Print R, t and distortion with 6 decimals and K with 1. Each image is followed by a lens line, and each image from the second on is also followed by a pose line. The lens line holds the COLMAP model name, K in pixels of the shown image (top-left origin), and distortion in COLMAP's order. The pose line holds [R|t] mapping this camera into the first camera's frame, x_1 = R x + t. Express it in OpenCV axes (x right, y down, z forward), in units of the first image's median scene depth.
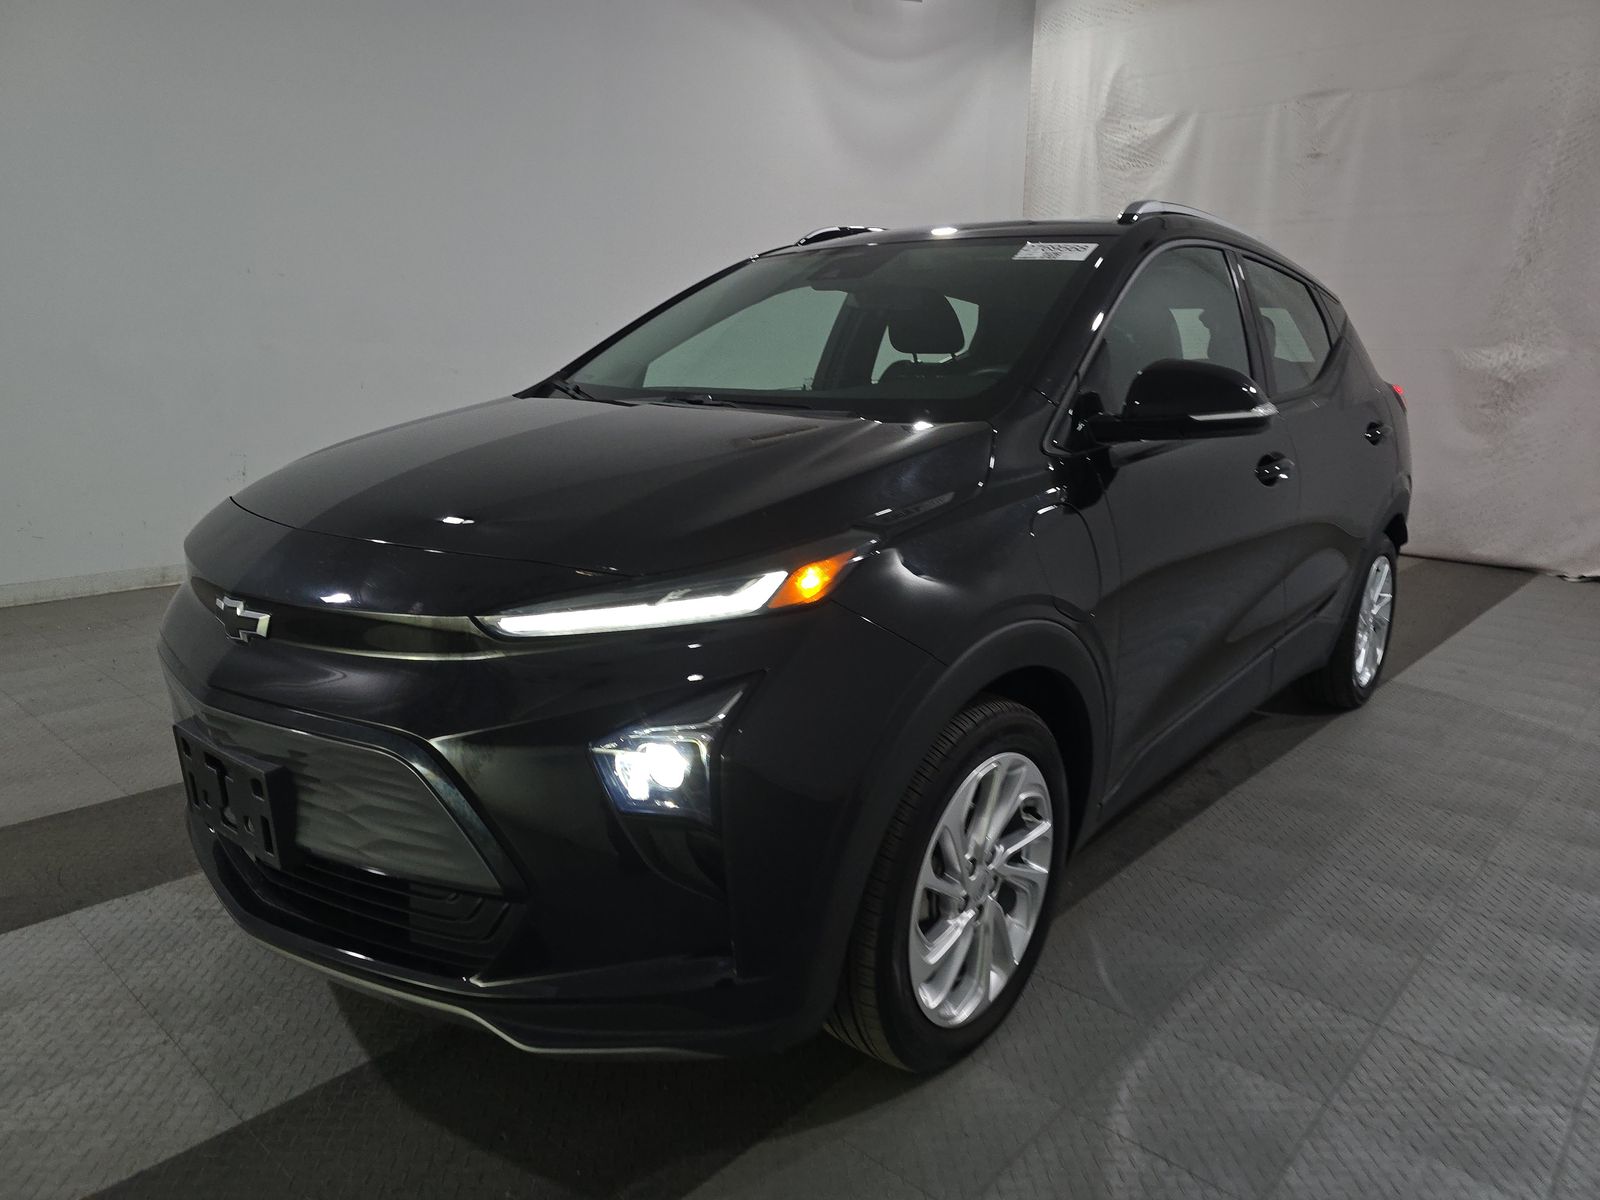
lens RADIAL K [[1055.6, 0, 810.1], [0, 1055.6, 600.0], [0, 0, 1]] dist [0.038669, -0.014707]
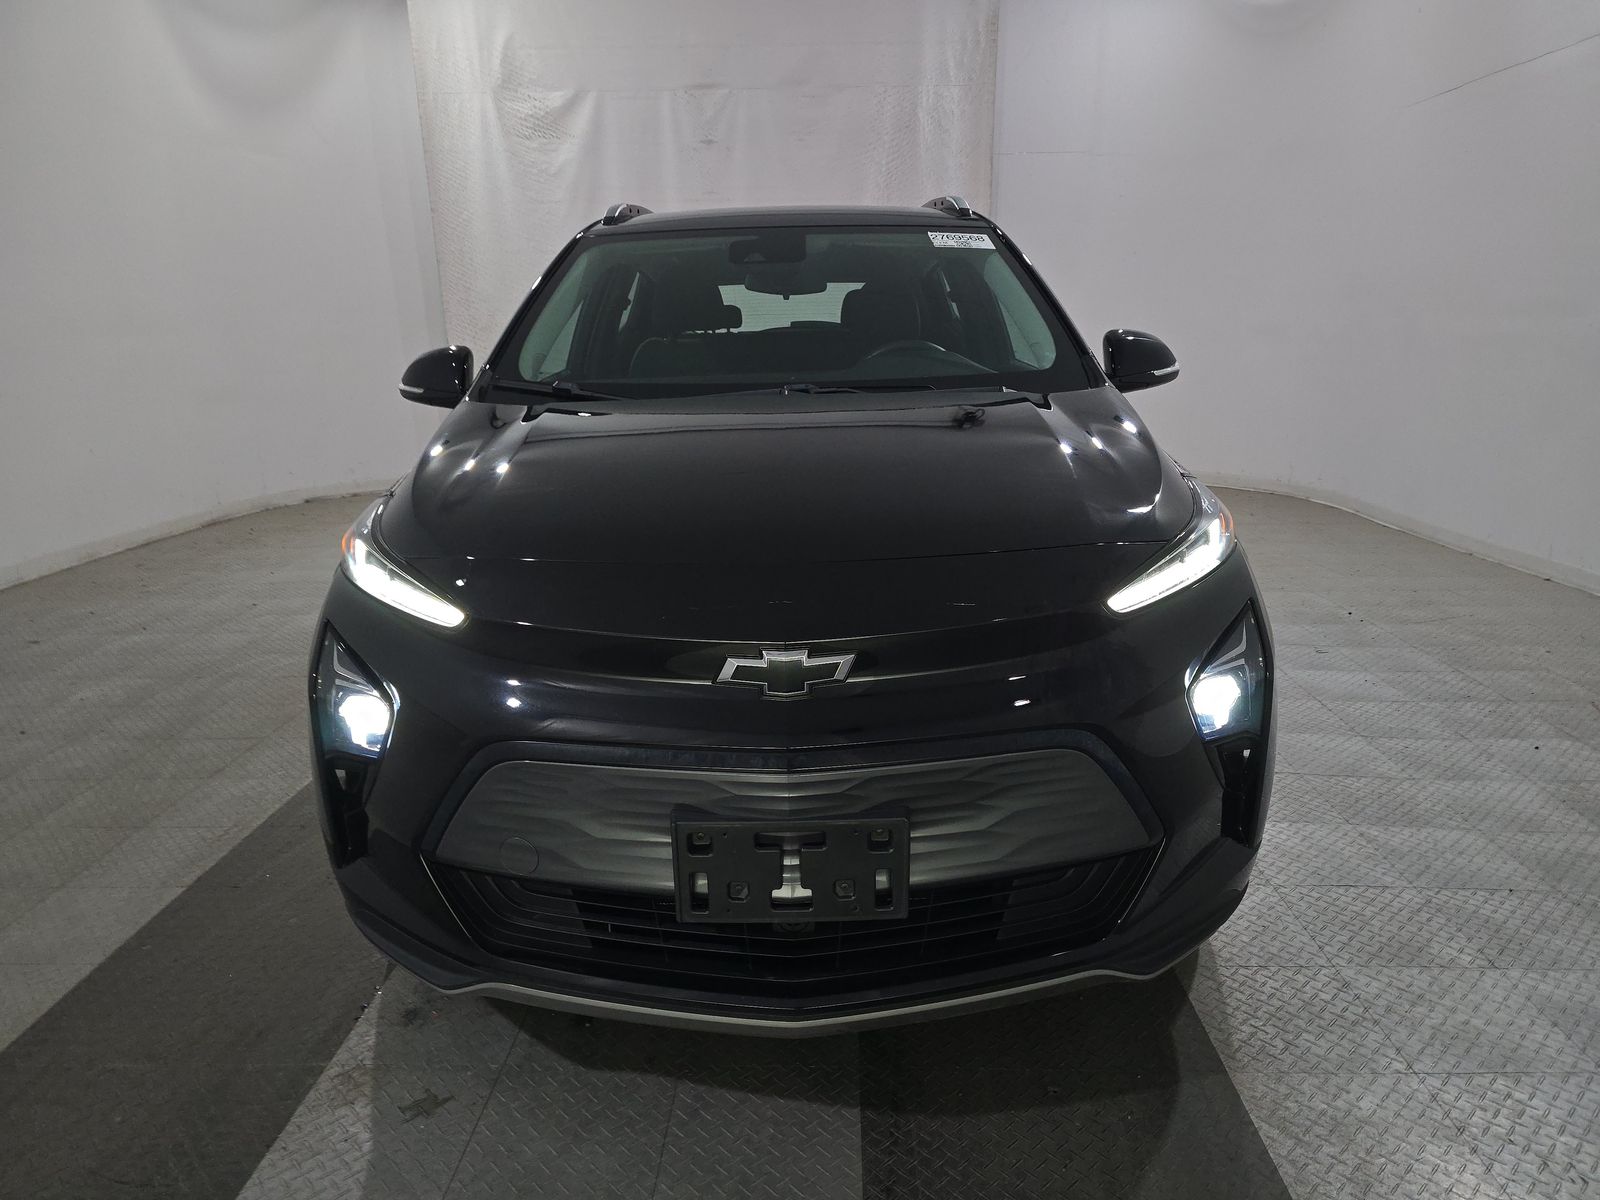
lens RADIAL K [[1055.6, 0, 781.9], [0, 1055.6, 603.1], [0, 0, 1]] dist [0.038669, -0.014707]
pose [[0.775008, -0.197991, 0.600136, -0.221793], [0.176935, 0.979655, 0.094707, -0.025809], [-0.606677, 0.032786, 0.794272, 0.065522]]
